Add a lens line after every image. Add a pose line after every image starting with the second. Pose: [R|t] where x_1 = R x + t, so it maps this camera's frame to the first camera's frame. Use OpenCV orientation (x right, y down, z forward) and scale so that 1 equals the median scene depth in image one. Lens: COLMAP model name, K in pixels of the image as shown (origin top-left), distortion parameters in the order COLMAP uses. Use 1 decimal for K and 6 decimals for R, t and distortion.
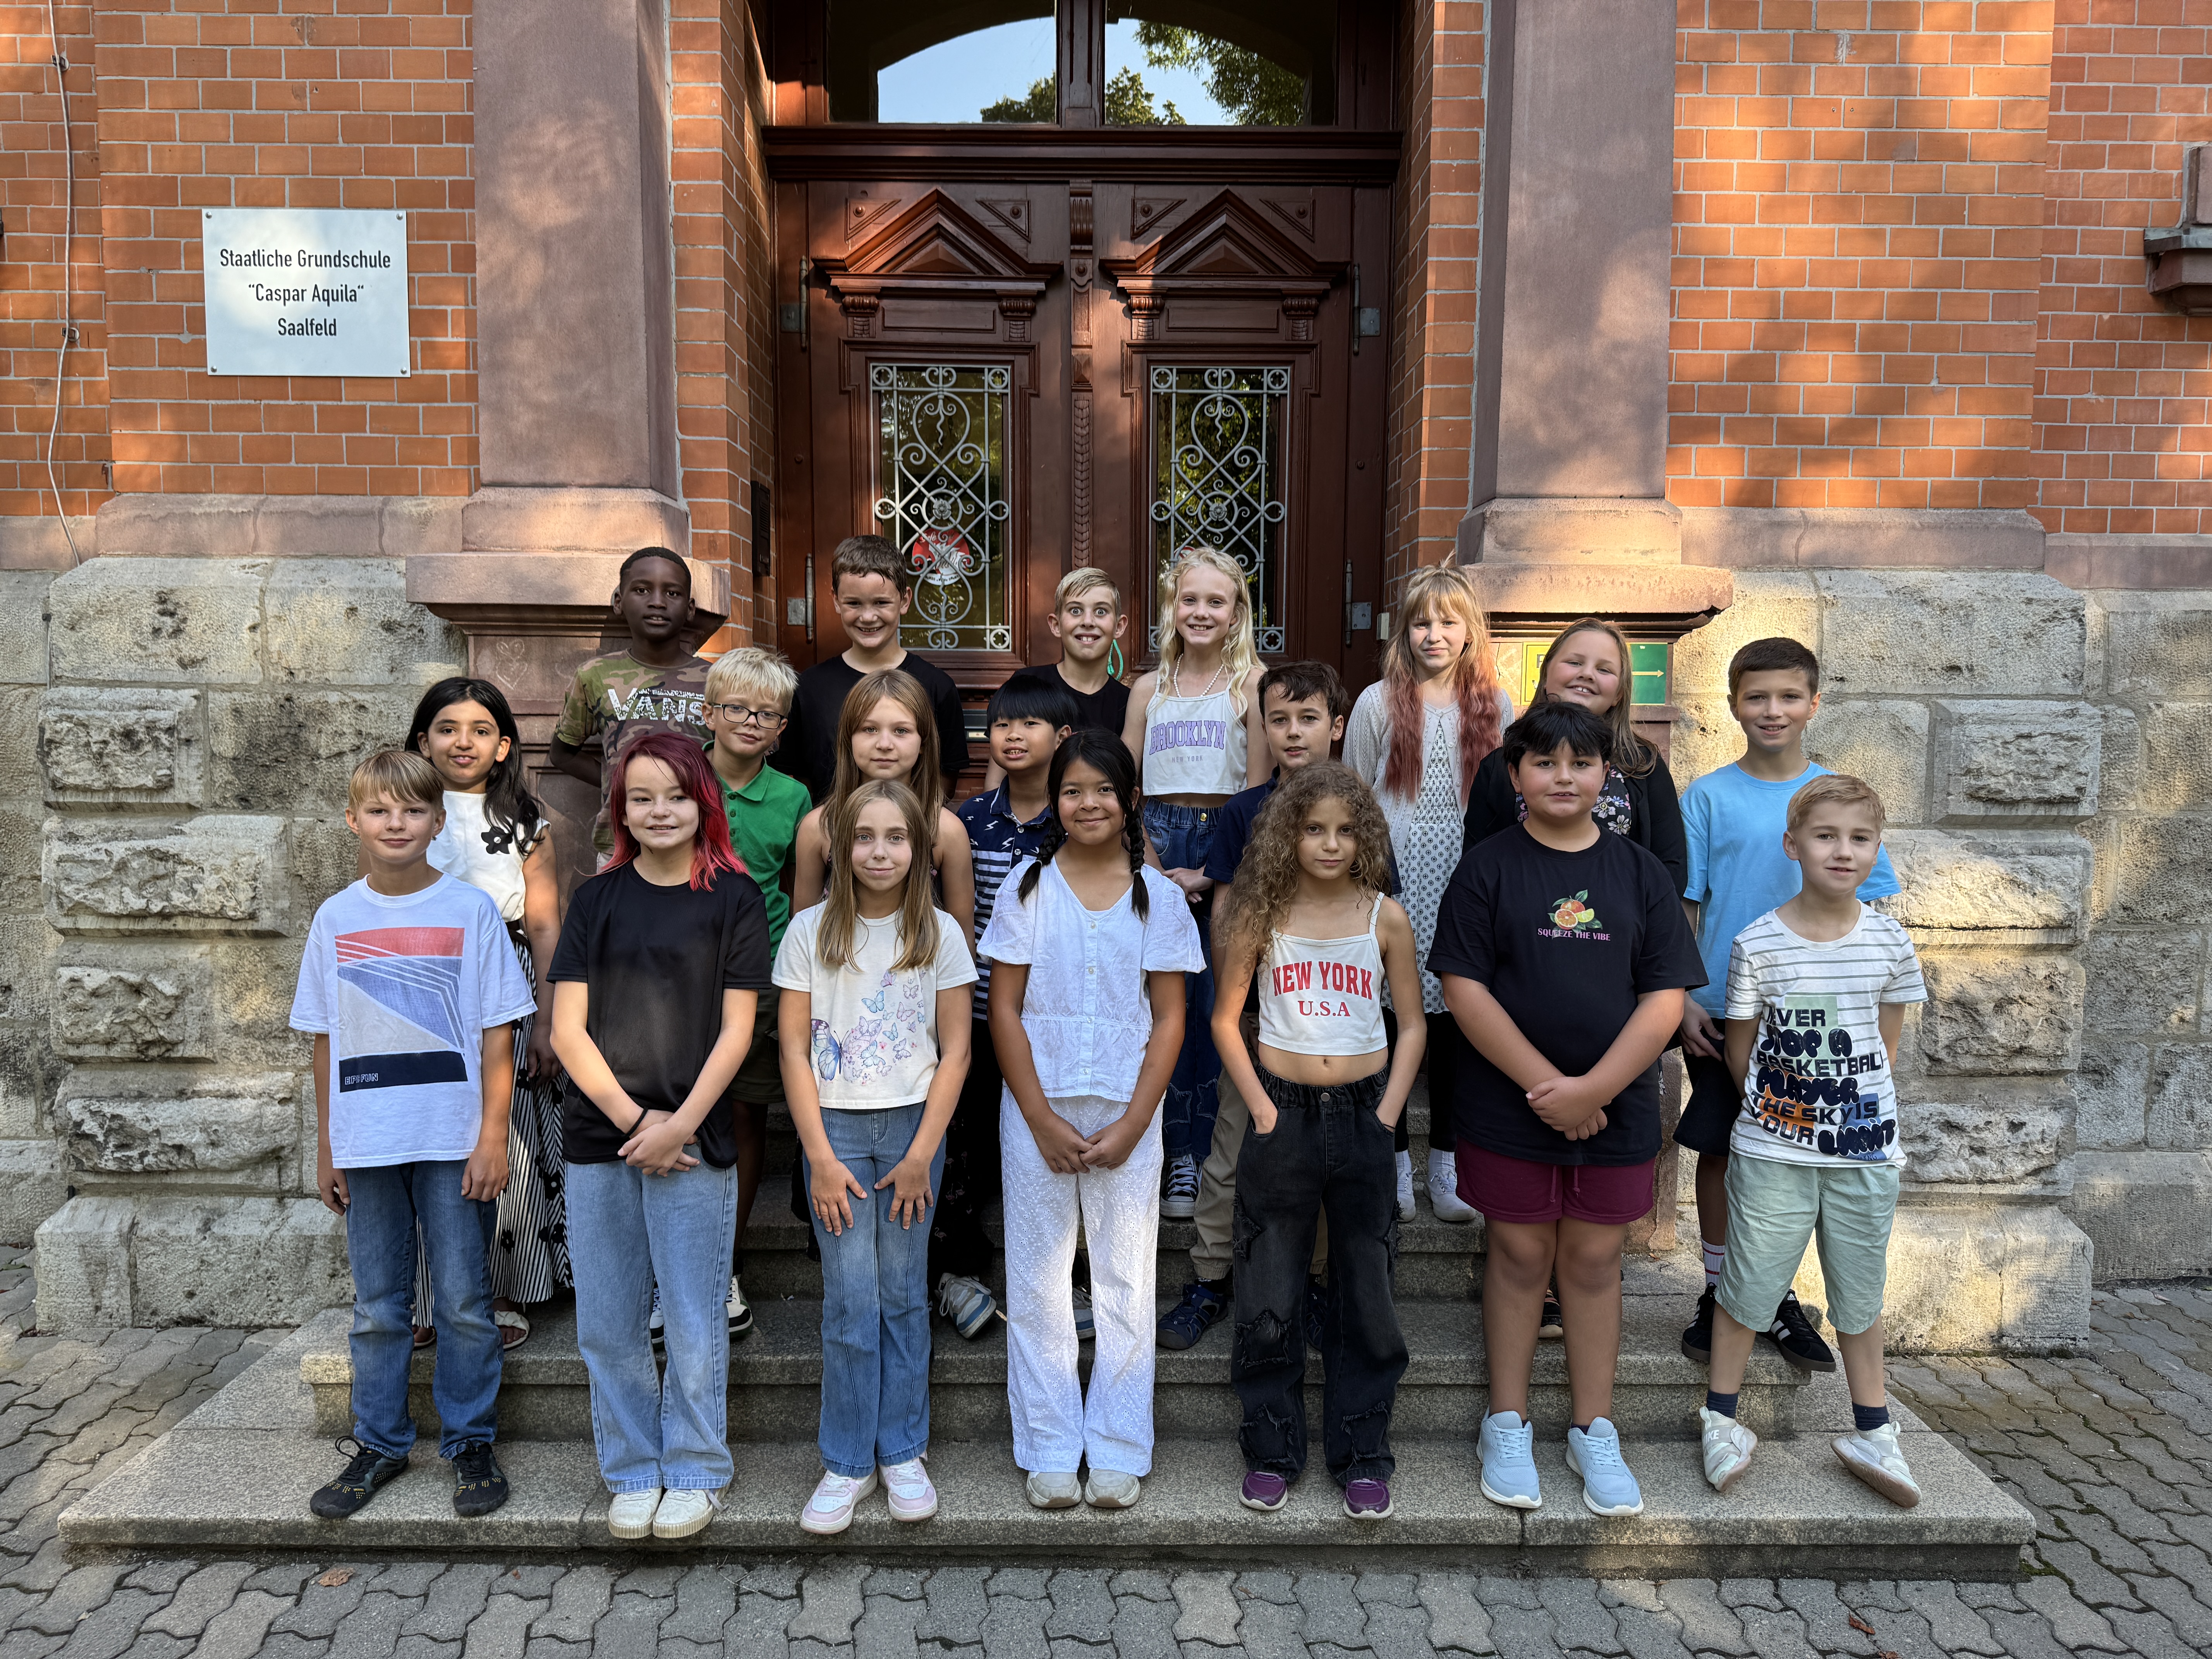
lens RADIAL K [[1418.1, 0, 1104.2], [0, 1418.1, 833.6], [0, 0, 1]] dist [0.006496, -0.014885]
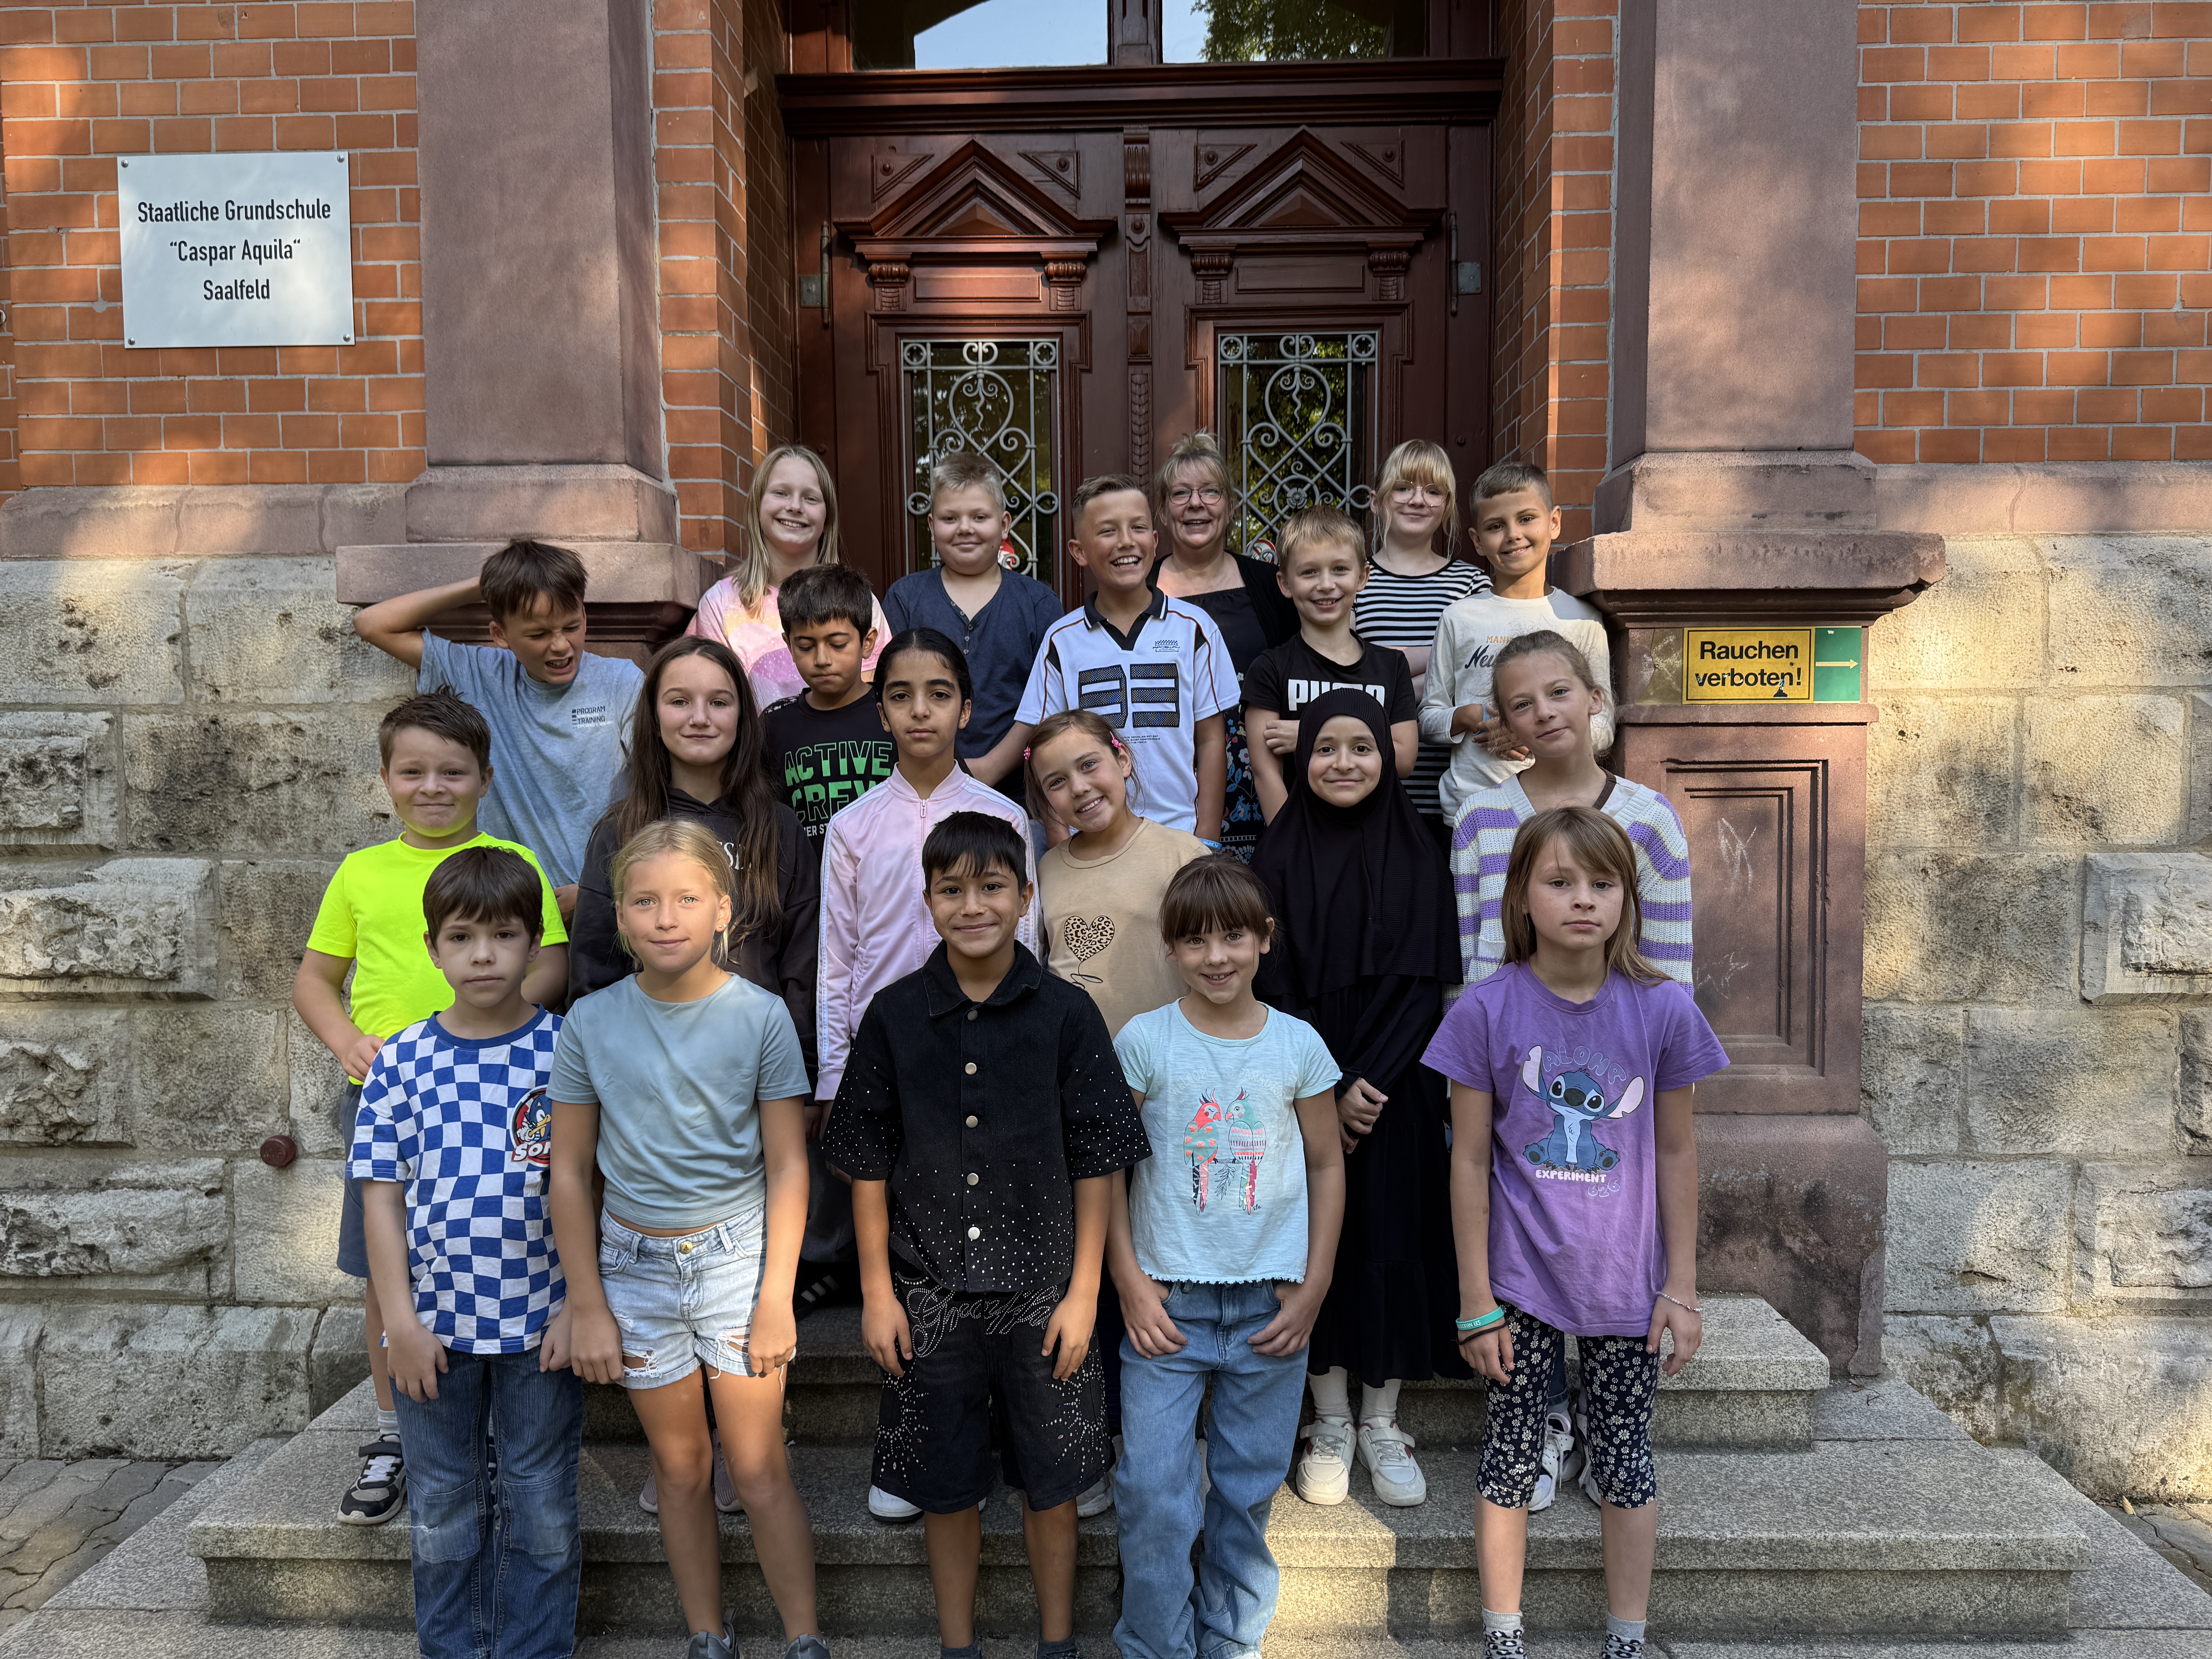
lens RADIAL K [[1418.1, 0, 1121.7], [0, 1418.1, 841.1], [0, 0, 1]] dist [0.006496, -0.014885]
pose [[0.999275, -0.011623, -0.036242, 0.001720], [0.010984, 0.999782, -0.017771, -0.001636], [0.036440, 0.017360, 0.999185, 0.166824]]
